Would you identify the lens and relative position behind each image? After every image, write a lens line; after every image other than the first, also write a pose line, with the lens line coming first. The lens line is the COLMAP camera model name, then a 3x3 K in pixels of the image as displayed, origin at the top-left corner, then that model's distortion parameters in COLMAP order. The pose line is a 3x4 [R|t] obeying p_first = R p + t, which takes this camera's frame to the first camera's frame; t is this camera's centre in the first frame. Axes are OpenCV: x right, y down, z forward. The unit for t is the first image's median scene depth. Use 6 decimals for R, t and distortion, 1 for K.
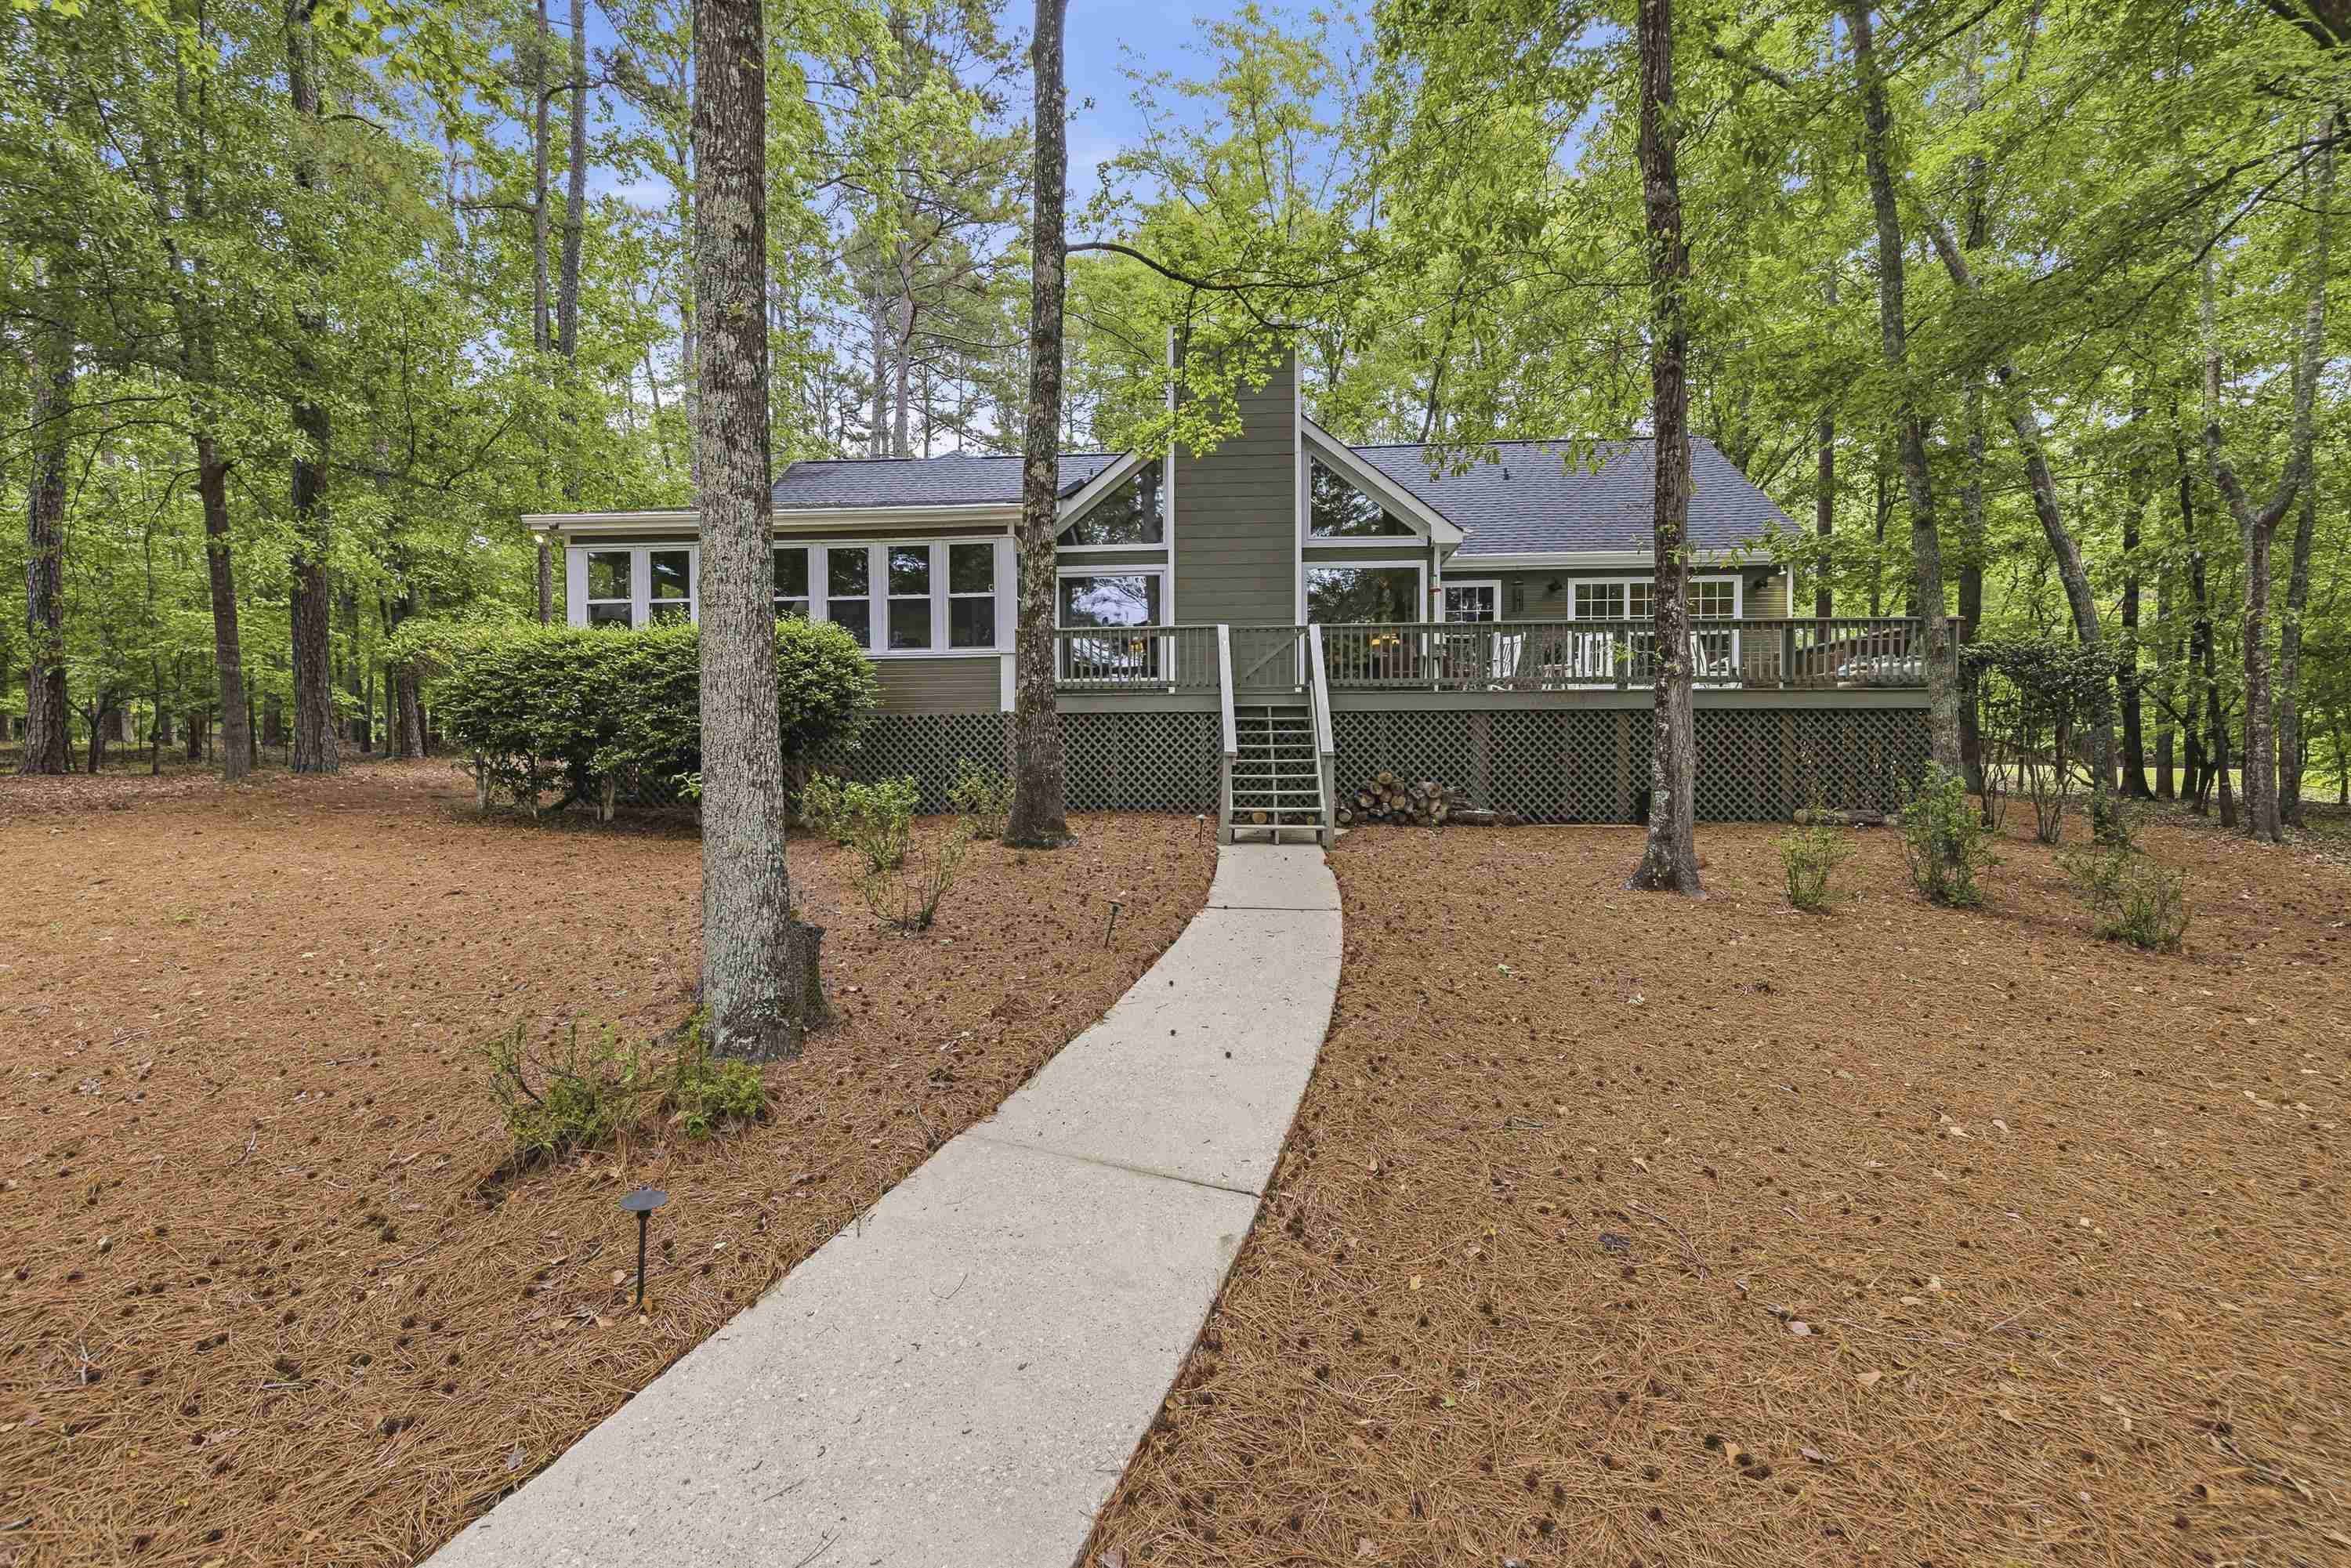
lens RADIAL K [[1005.7, 0, 1189.3], [0, 1005.7, 792.5], [0, 0, 1]] dist [-0.000291, -0.001119]
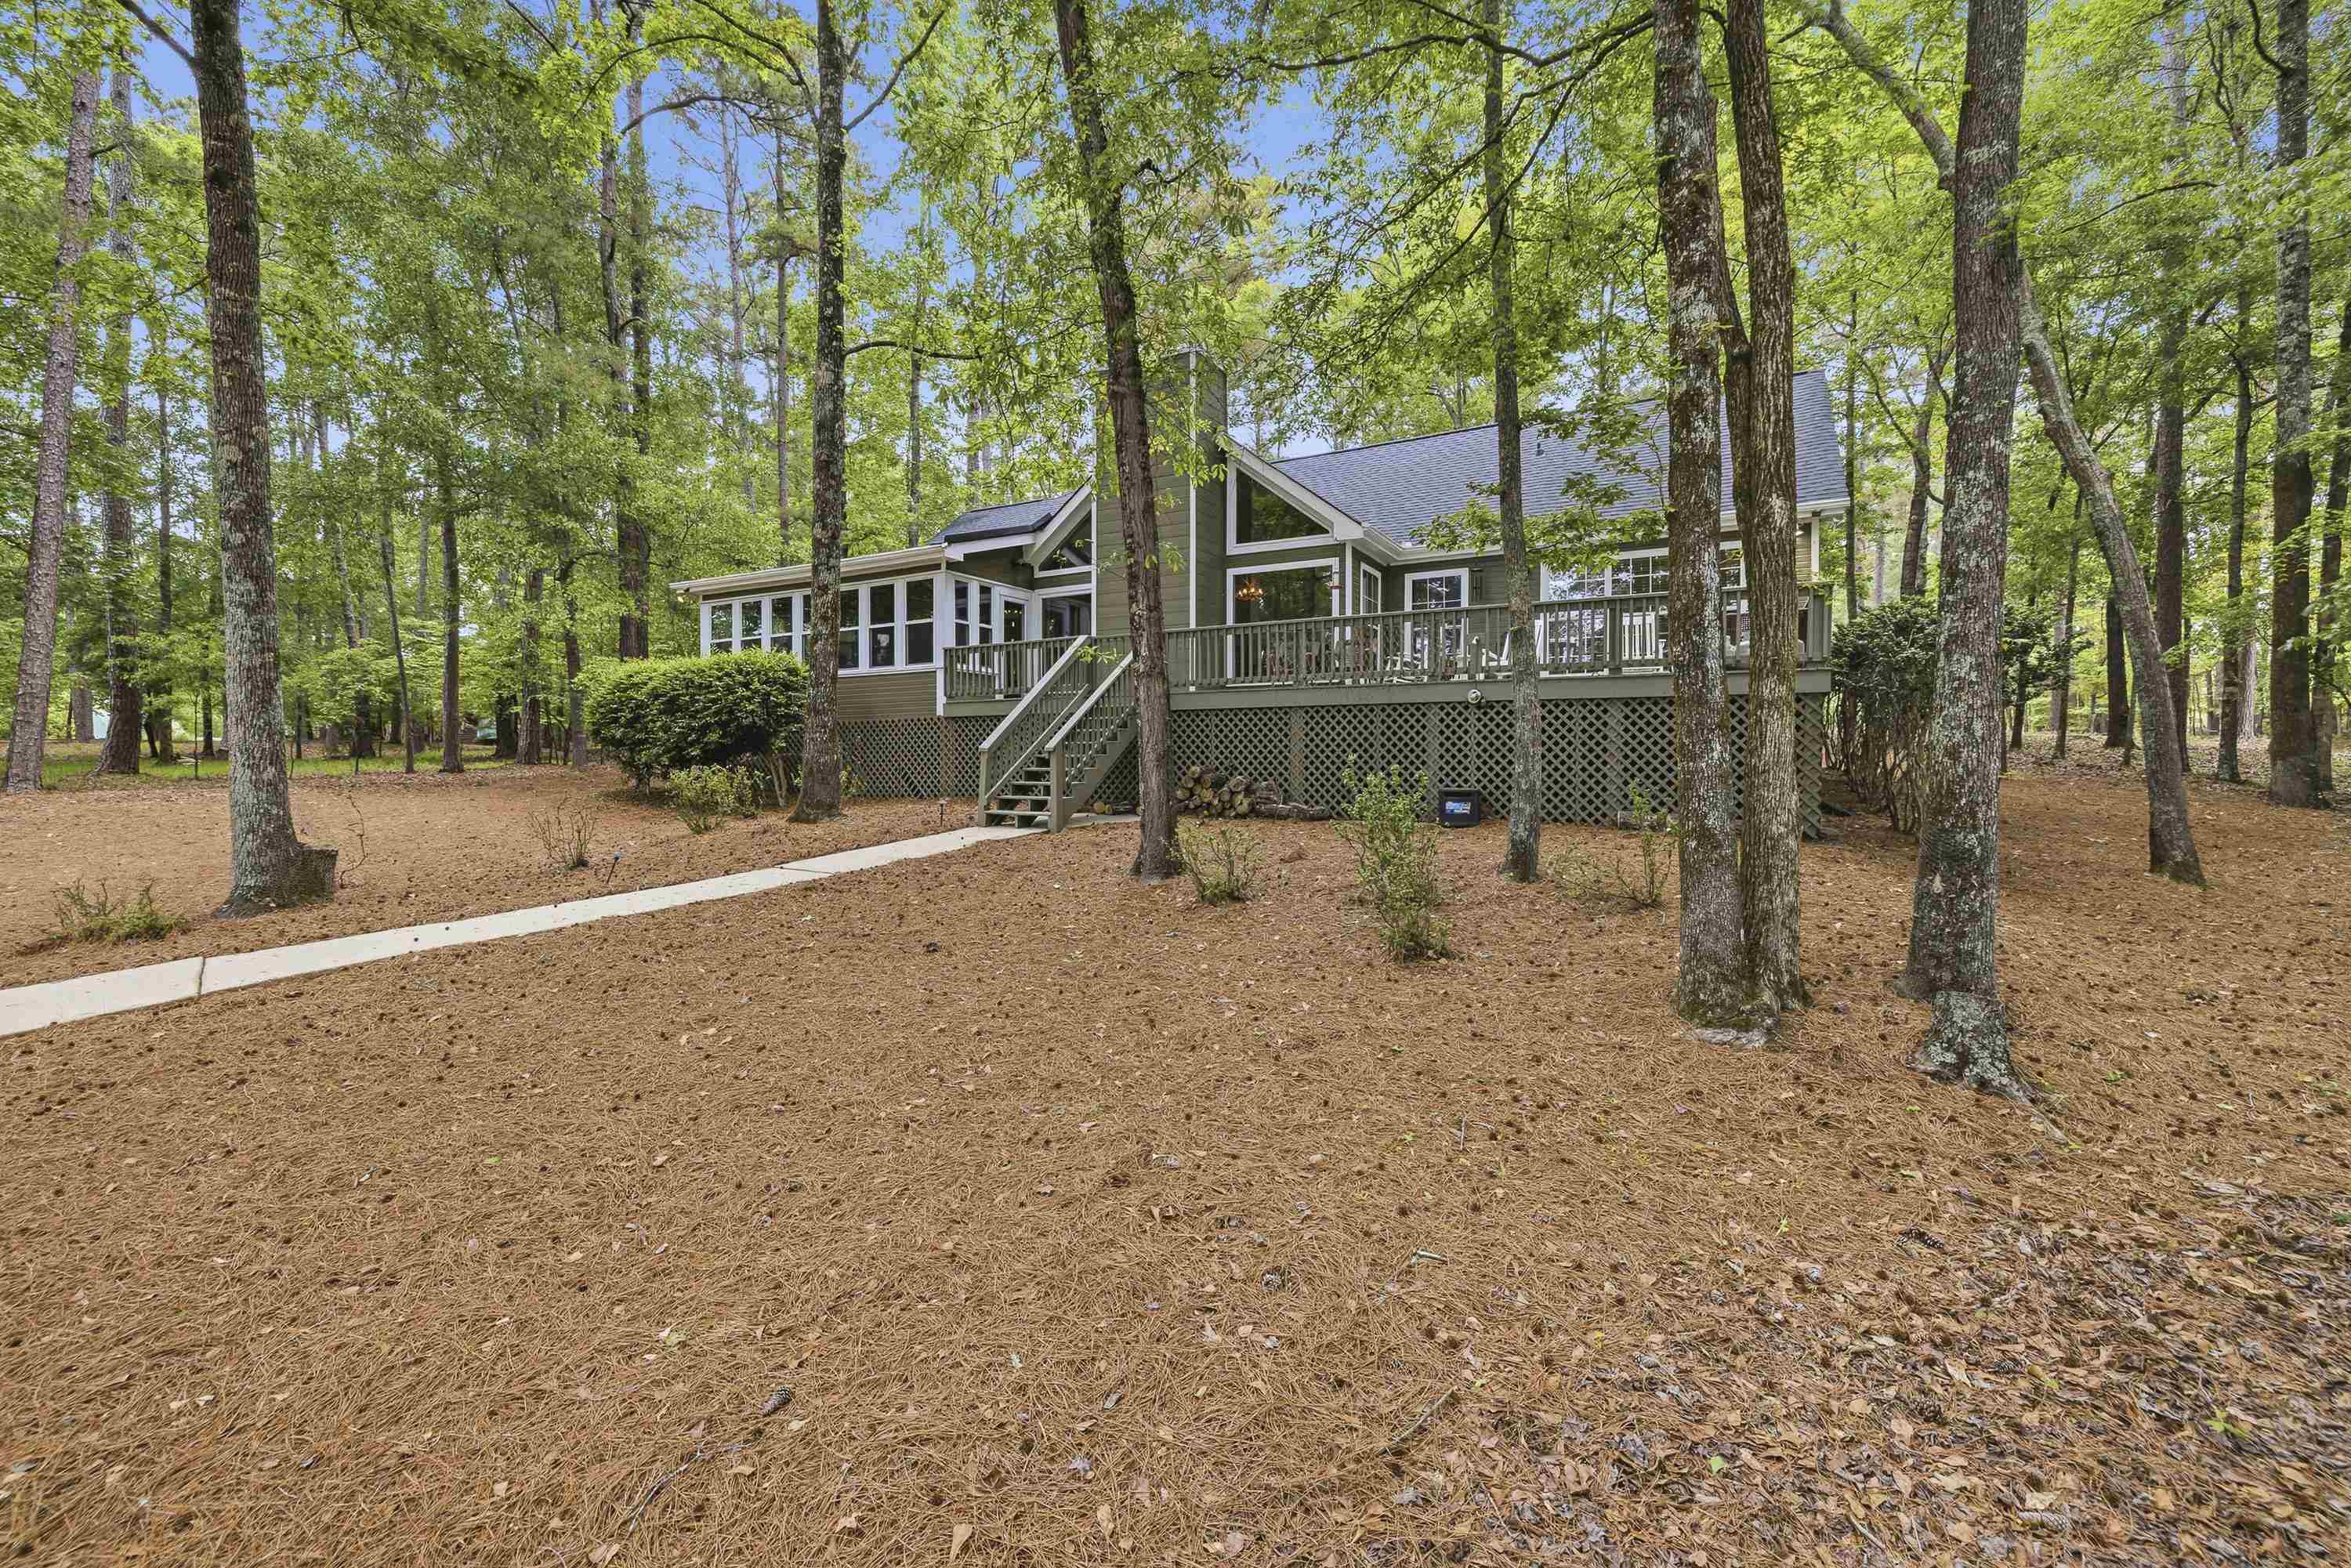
lens RADIAL K [[1005.7, 0, 1172.8], [0, 1005.7, 766.7], [0, 0, 1]] dist [-0.000291, -0.001119]
pose [[0.898272, 0.007837, -0.439369, 0.551643], [-0.013354, 0.999866, -0.009466, -0.008113], [0.439236, 0.014370, 0.898257, 0.022068]]
